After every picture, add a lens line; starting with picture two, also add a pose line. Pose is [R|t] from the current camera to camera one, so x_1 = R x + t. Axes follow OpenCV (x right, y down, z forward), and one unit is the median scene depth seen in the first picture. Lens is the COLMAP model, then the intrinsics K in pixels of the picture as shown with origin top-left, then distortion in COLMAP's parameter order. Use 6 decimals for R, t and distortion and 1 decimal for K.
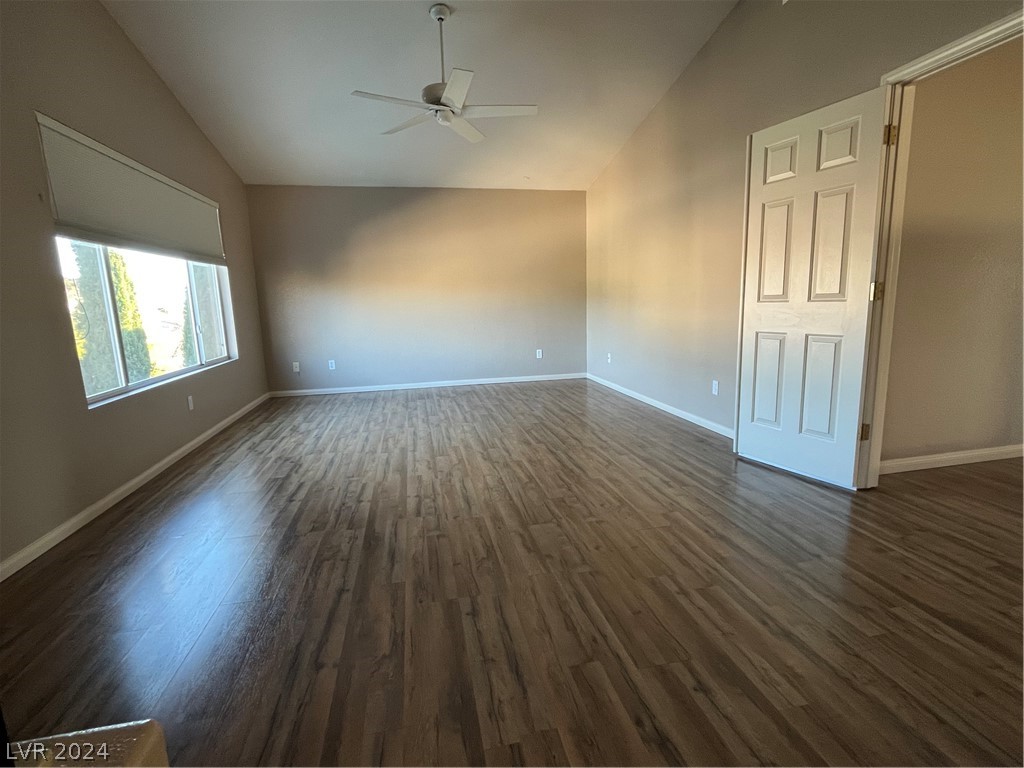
lens RADIAL K [[483.3, 0, 515.0], [0, 483.3, 383.2], [0, 0, 1]] dist [0.001263, -0.000026]
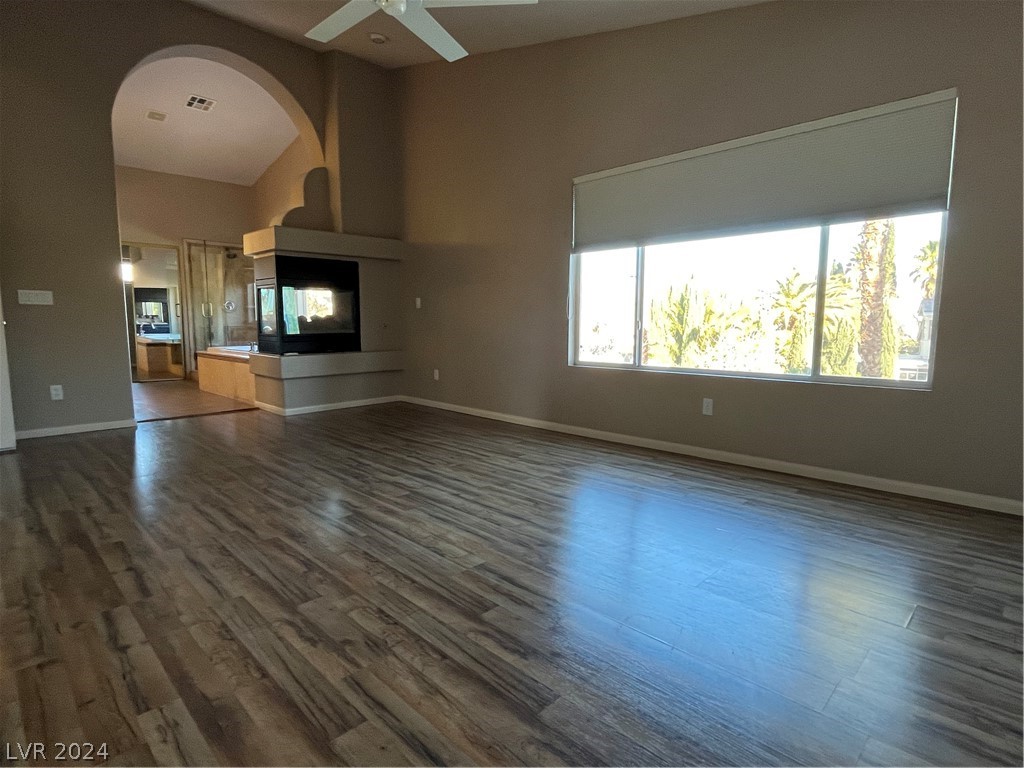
lens RADIAL K [[544.4, 0, 512.0], [0, 544.4, 384.0], [0, 0, 1]] dist [-0.000255, -0.000303]
pose [[-0.838518, 0.091386, -0.537156, 0.151160], [-0.068072, 0.960541, 0.269679, -0.258777], [0.540606, 0.262696, -0.799210, 1.735005]]
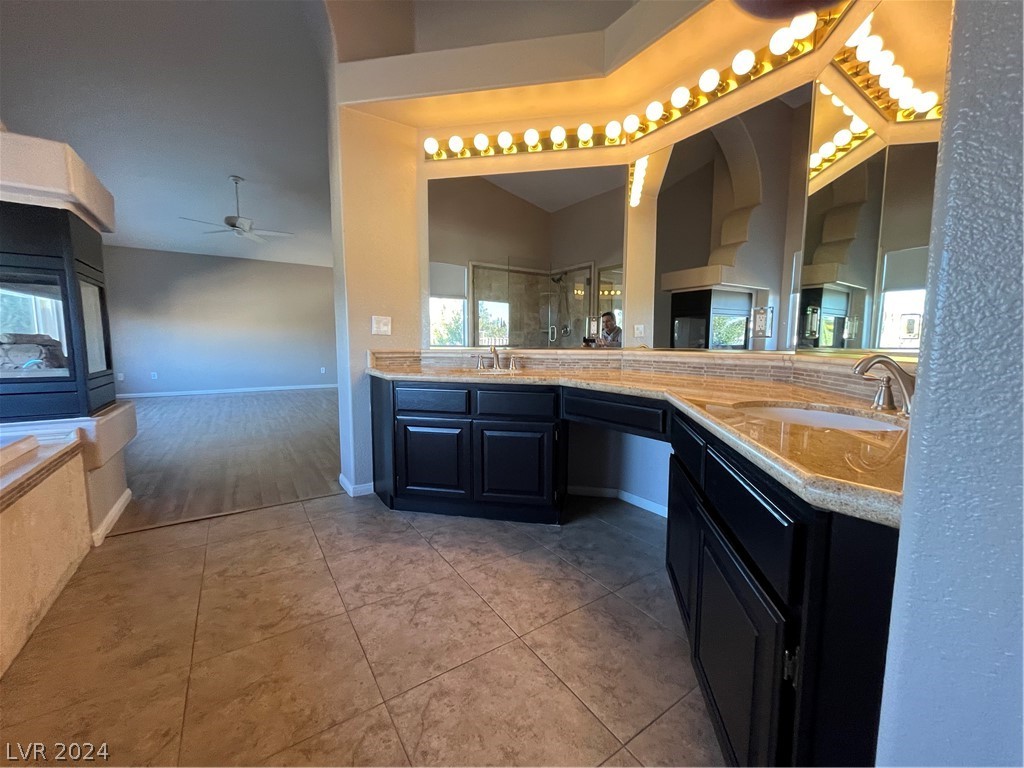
lens RADIAL K [[412.7, 0, 517.0], [0, 412.7, 384.7], [0, 0, 1]] dist [-0.000146, -0.000173]
pose [[0.928381, -0.005907, 0.371582, 0.247937], [0.031406, 0.997544, -0.062609, 0.158983], [-0.370299, 0.069795, 0.926287, -0.804615]]
